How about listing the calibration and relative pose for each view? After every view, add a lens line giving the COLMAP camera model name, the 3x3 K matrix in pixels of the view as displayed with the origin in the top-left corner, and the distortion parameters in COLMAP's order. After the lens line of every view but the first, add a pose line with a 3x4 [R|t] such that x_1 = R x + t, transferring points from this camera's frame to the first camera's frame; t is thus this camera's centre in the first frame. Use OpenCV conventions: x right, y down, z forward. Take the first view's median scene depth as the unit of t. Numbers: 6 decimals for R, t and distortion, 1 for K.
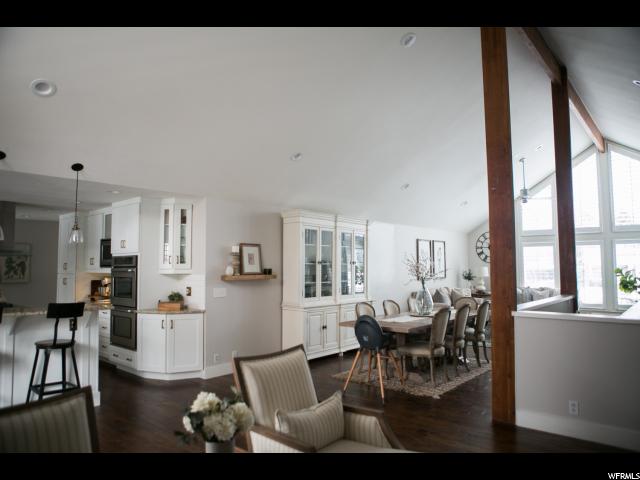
lens RADIAL K [[434.5, 0, 320.0], [0, 434.5, 240.0], [0, 0, 1]] dist [-0.097156, 0.061389]
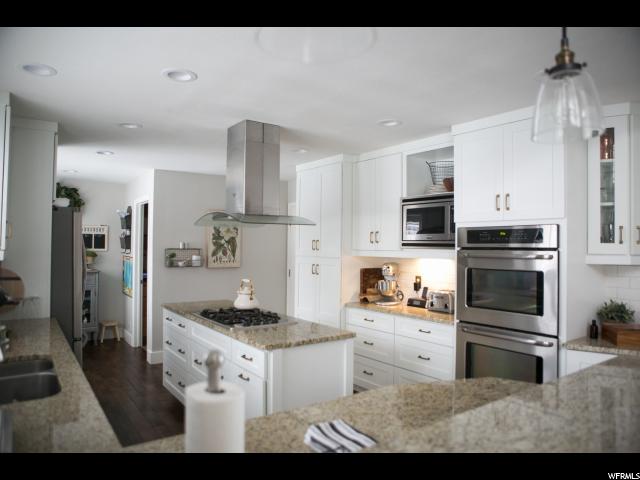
lens RADIAL K [[438.7, 0, 320.0], [0, 438.7, 240.0], [0, 0, 1]] dist [-0.104637, 0.052379]
pose [[0.971361, 0.012607, -0.237273, -0.547263], [-0.000918, 0.998783, 0.049307, 0.028630], [0.237605, -0.047677, 0.970191, 0.467053]]
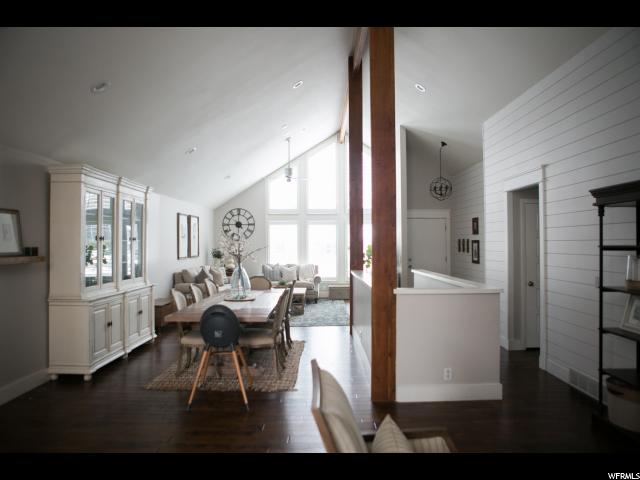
lens RADIAL K [[438.7, 0, 320.0], [0, 438.7, 240.0], [0, 0, 1]] dist [-0.104637, 0.052379]
pose [[0.762916, 0.003882, 0.646486, -0.221870], [-0.037469, 0.998567, 0.038220, 0.014517], [-0.645411, -0.053382, 0.761968, 0.232079]]
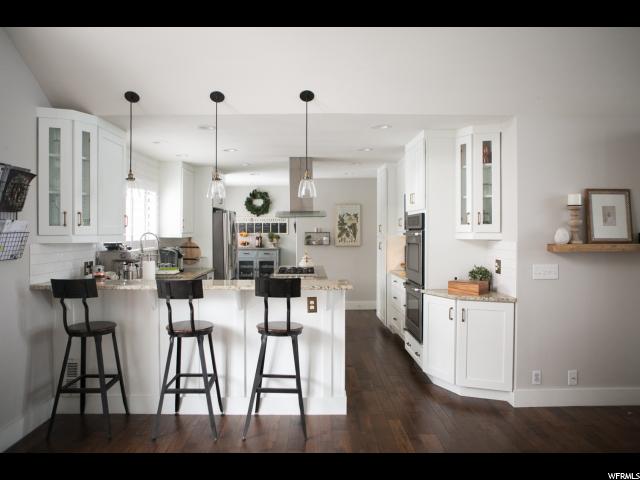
lens RADIAL K [[485.6, 0, 320.0], [0, 485.6, 240.0], [0, 0, 1]] dist [-0.049572, -0.000540]
pose [[0.663994, 0.019880, -0.747473, 0.061775], [0.045006, 0.996772, 0.066490, 0.018086], [0.746382, -0.077790, 0.660956, 0.317139]]
